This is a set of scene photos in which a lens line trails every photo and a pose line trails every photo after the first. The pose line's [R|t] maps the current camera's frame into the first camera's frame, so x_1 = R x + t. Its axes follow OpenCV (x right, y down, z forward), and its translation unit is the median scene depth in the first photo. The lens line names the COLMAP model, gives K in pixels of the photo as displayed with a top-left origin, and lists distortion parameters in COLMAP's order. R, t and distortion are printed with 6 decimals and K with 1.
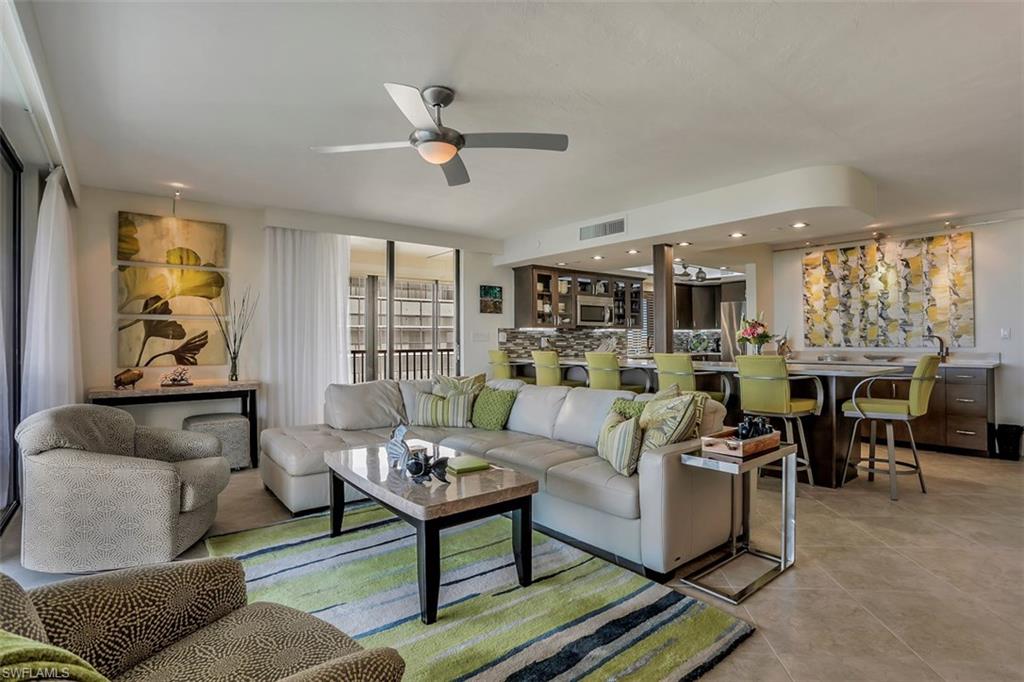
lens RADIAL K [[514.6, 0, 511.8], [0, 514.6, 335.3], [0, 0, 1]] dist [-0.055141, 0.027318]
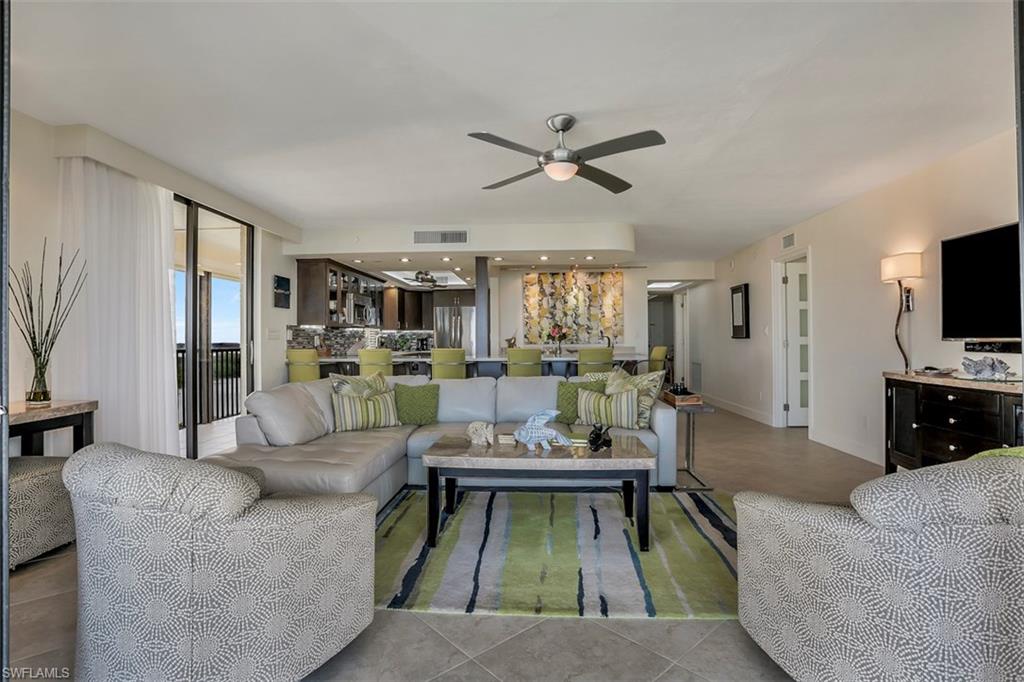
lens RADIAL K [[514.6, 0, 516.8], [0, 514.6, 338.3], [0, 0, 1]] dist [-0.055141, 0.027318]
pose [[0.665254, 0.003971, 0.746606, -0.475591], [-0.004300, 0.999990, -0.001487, 0.010247], [-0.746605, -0.002221, 0.665264, 0.132395]]
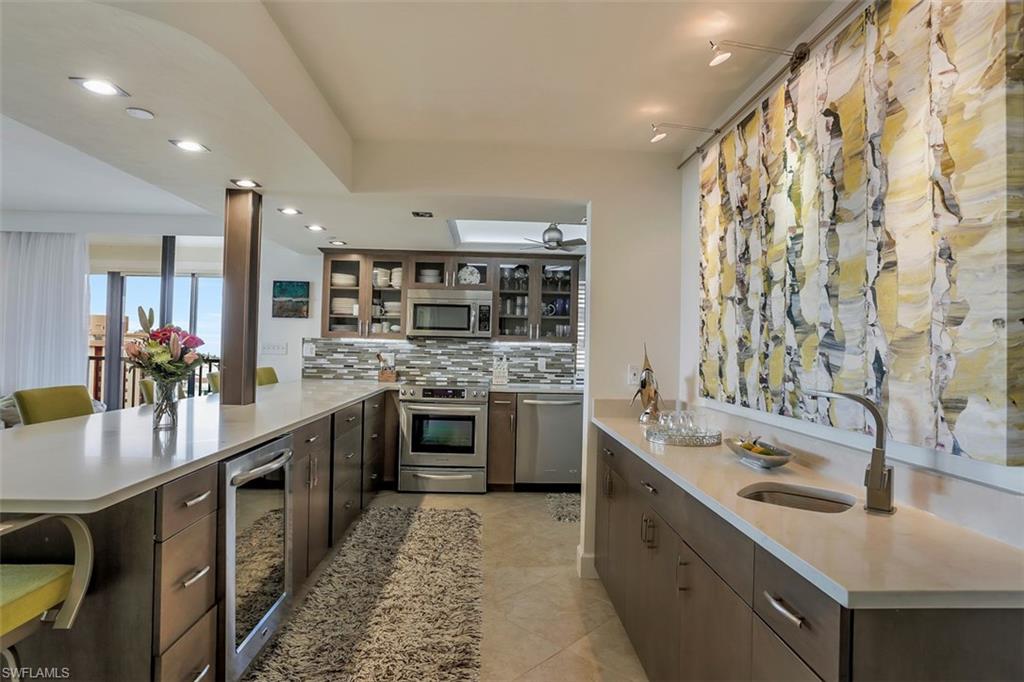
lens RADIAL K [[554.4, 0, 505.6], [0, 554.4, 334.1], [0, 0, 1]] dist [-0.052736, 0.028923]
pose [[0.795654, 0.009671, -0.605674, 0.777940], [-0.020850, 0.999717, -0.011427, -0.018511], [0.605393, 0.021720, 0.795630, 0.620929]]
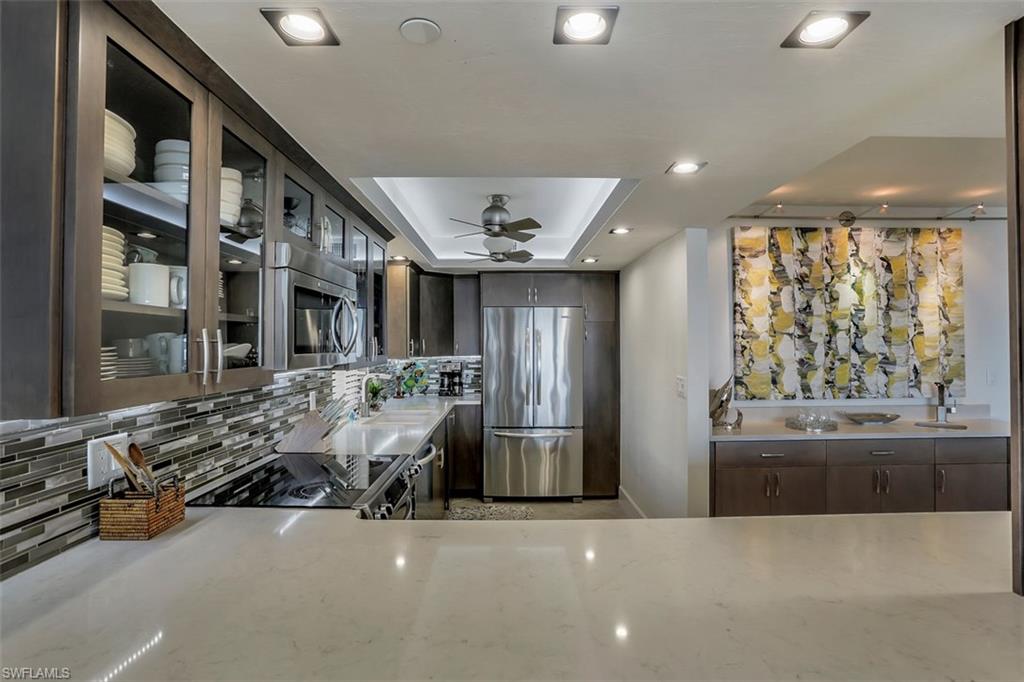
lens RADIAL K [[514.6, 0, 523.9], [0, 514.6, 335.4], [0, 0, 1]] dist [-0.055141, 0.027318]
pose [[0.608594, 0.016831, 0.793303, 0.010220], [-0.008328, 0.999855, -0.014825, -0.039451], [-0.793438, 0.002416, 0.608646, 0.923465]]
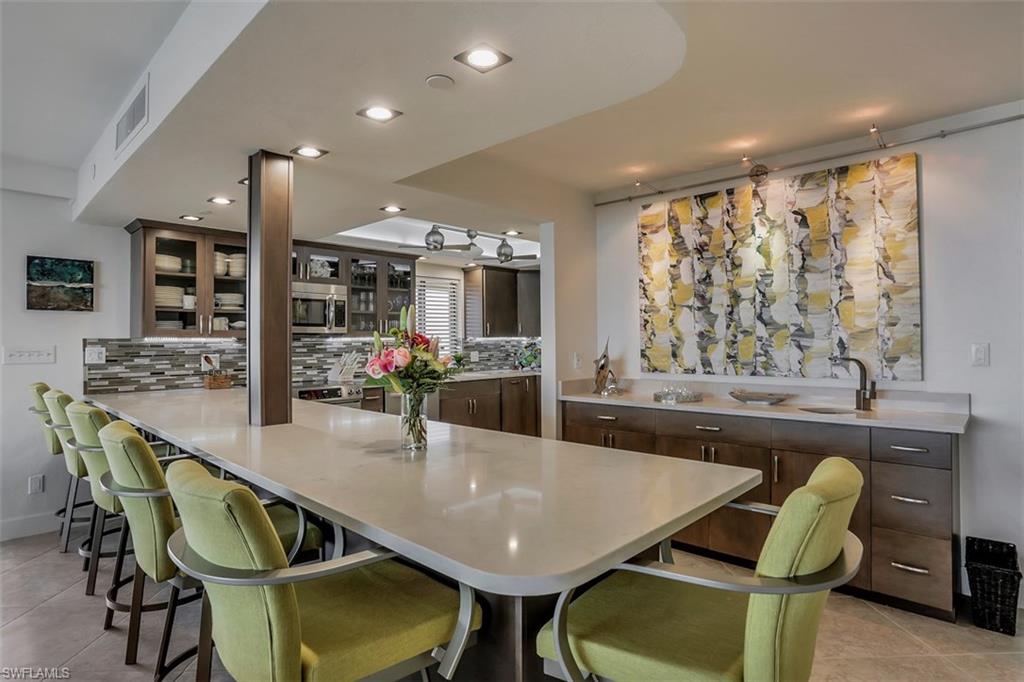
lens RADIAL K [[554.4, 0, 506.1], [0, 554.4, 334.0], [0, 0, 1]] dist [-0.052736, 0.028923]
pose [[0.992579, 0.000558, 0.121601, 0.384969], [-0.000140, 0.999994, -0.003438, -0.018962], [-0.121602, 0.003396, 0.992573, 0.443153]]
